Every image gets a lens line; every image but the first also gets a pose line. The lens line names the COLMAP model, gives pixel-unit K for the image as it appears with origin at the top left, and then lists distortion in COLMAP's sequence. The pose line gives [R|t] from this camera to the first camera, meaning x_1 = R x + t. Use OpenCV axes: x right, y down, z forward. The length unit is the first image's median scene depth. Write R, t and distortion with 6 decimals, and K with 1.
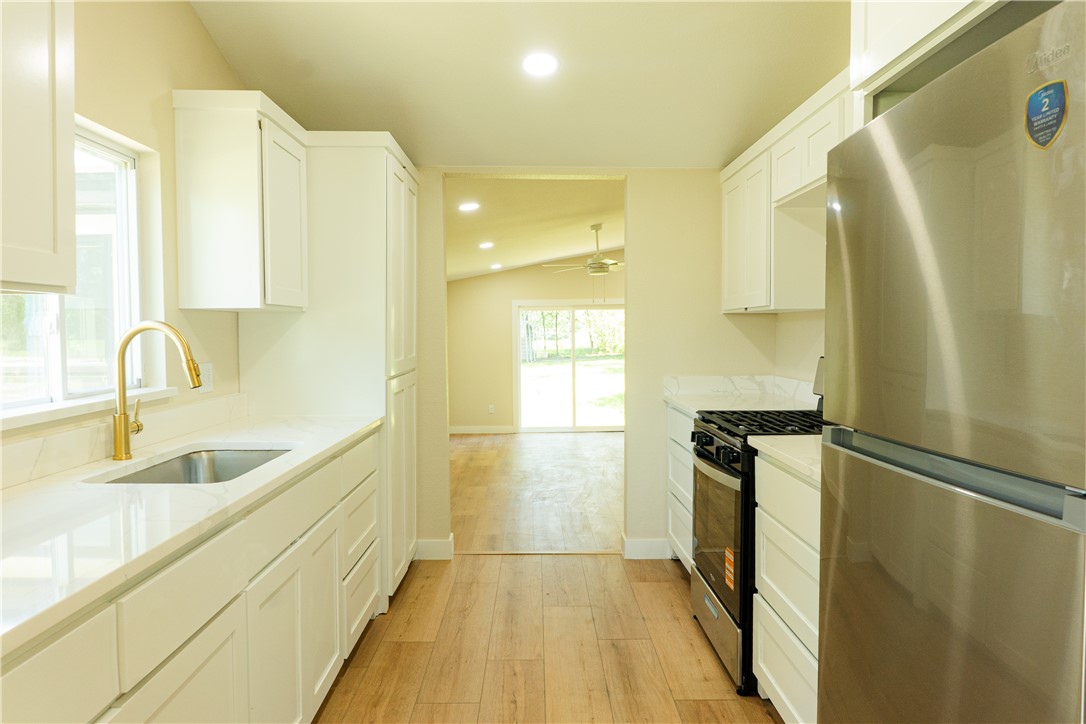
lens RADIAL K [[731.1, 0, 543.0], [0, 731.1, 362.0], [0, 0, 1]] dist [-0.023696, -0.002014]
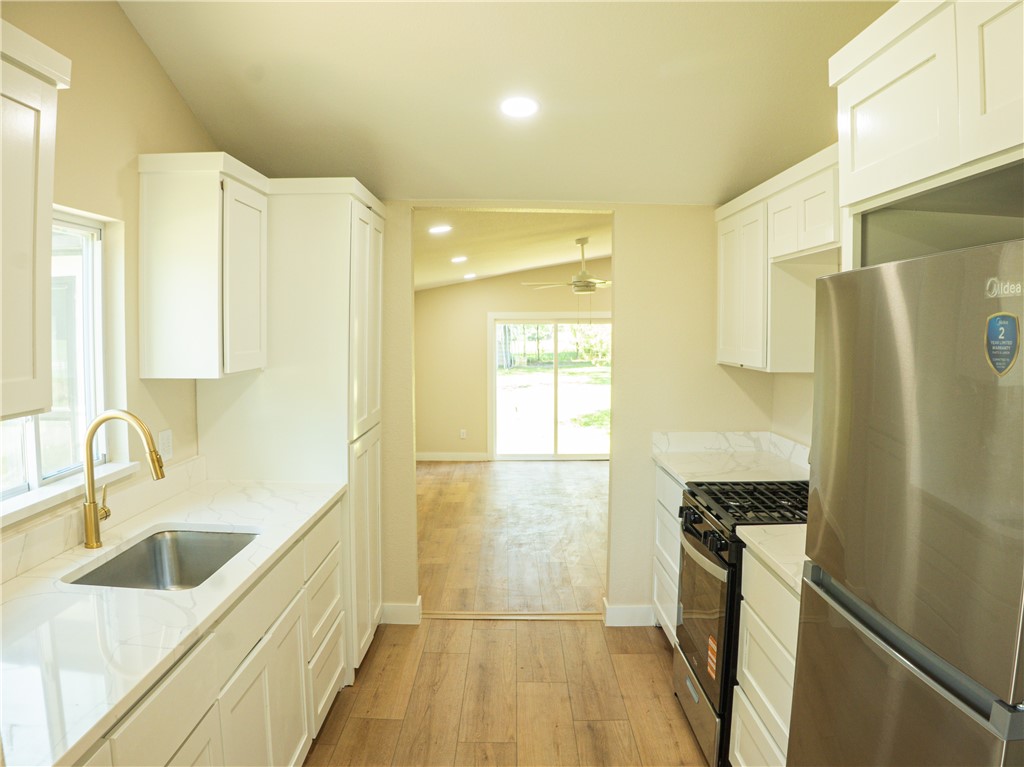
lens RADIAL K [[827.2, 0, 512.0], [0, 827.2, 383.5], [0, 0, 1]] dist [-0.252344, 0.111211]
pose [[0.999876, 0.009989, -0.012140, 0.002522], [-0.009662, 0.999597, 0.026681, -0.080167], [0.012402, -0.026560, 0.999570, -0.024207]]
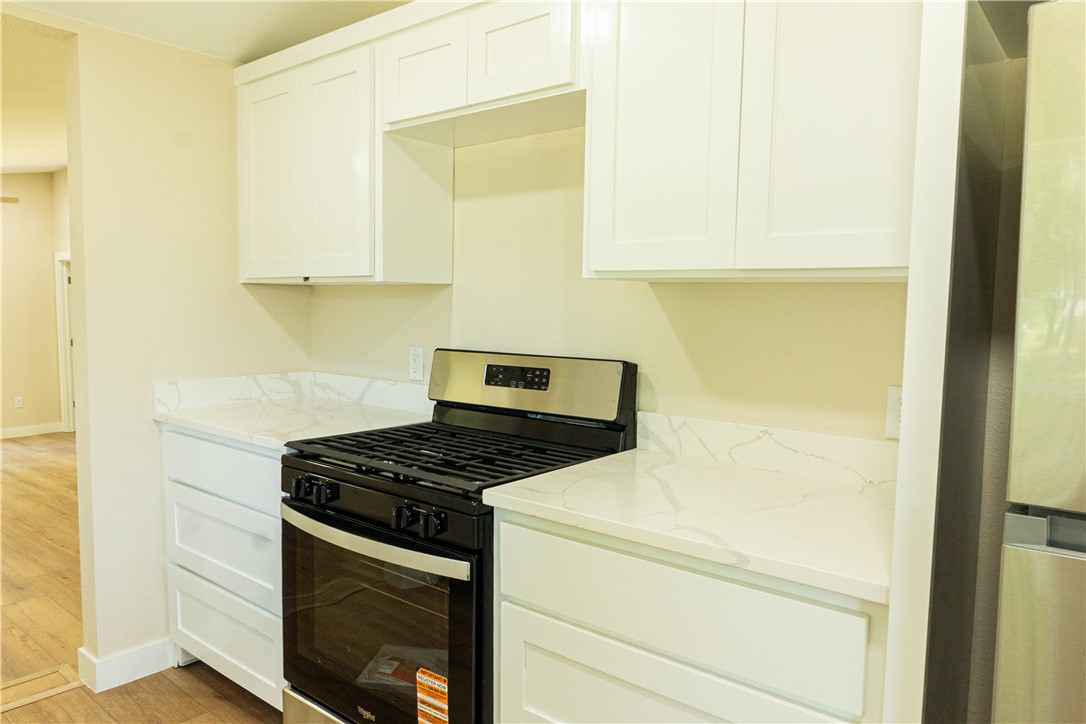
lens RADIAL K [[731.1, 0, 543.0], [0, 731.1, 362.0], [0, 0, 1]] dist [-0.023696, -0.002014]
pose [[0.638227, -0.043073, 0.768642, -0.116283], [0.013273, 0.998901, 0.044955, -0.024788], [-0.769734, -0.018490, 0.638097, 0.430927]]
